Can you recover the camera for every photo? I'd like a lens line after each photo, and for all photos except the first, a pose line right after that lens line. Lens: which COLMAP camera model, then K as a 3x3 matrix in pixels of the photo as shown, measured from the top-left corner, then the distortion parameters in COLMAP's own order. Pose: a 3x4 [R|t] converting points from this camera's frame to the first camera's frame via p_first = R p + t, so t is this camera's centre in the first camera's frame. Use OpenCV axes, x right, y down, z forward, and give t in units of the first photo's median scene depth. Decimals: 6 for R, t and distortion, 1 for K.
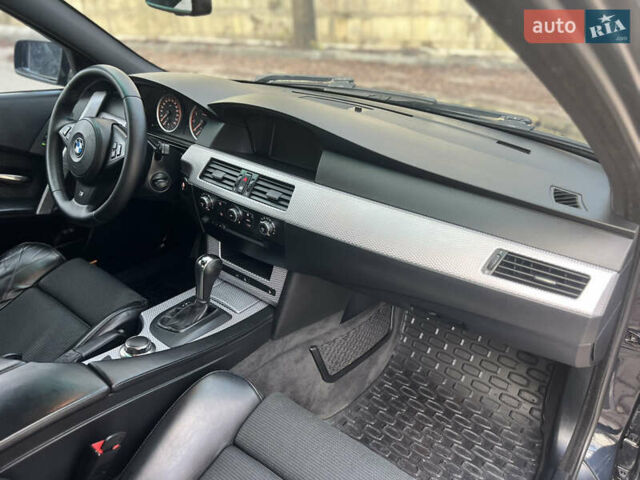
lens RADIAL K [[488.7, 0, 320.0], [0, 488.7, 240.0], [0, 0, 1]] dist [0.067031, -0.078757]
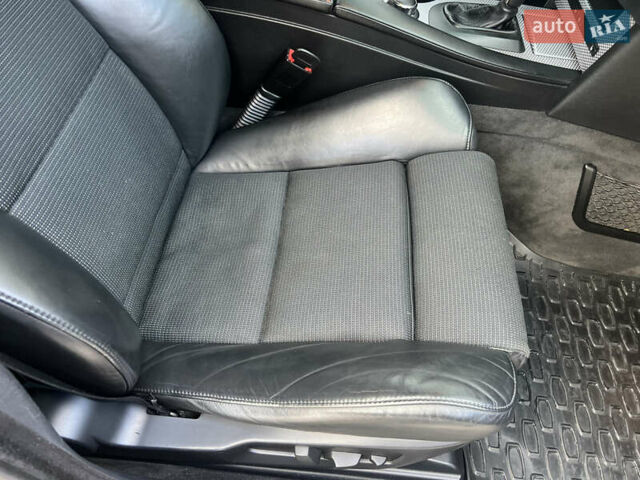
lens RADIAL K [[488.7, 0, 320.0], [0, 488.7, 240.0], [0, 0, 1]] dist [0.067031, -0.078757]
pose [[0.549447, 0.687725, -0.474492, 0.188915], [-0.457036, 0.722783, 0.518365, 0.111753], [0.699448, -0.067954, 0.711446, 0.236453]]
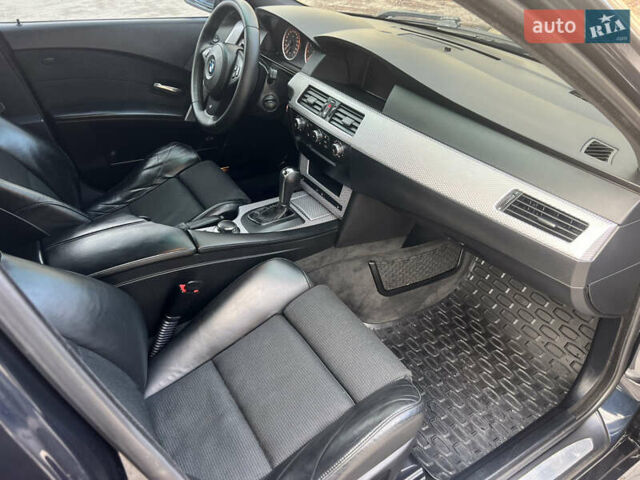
lens RADIAL K [[488.7, 0, 320.0], [0, 488.7, 240.0], [0, 0, 1]] dist [0.067031, -0.078757]
pose [[0.940160, 0.177384, -0.290921, 0.207050], [-0.141182, 0.979862, 0.141201, 0.024481], [0.310109, -0.091679, 0.946270, -0.128106]]
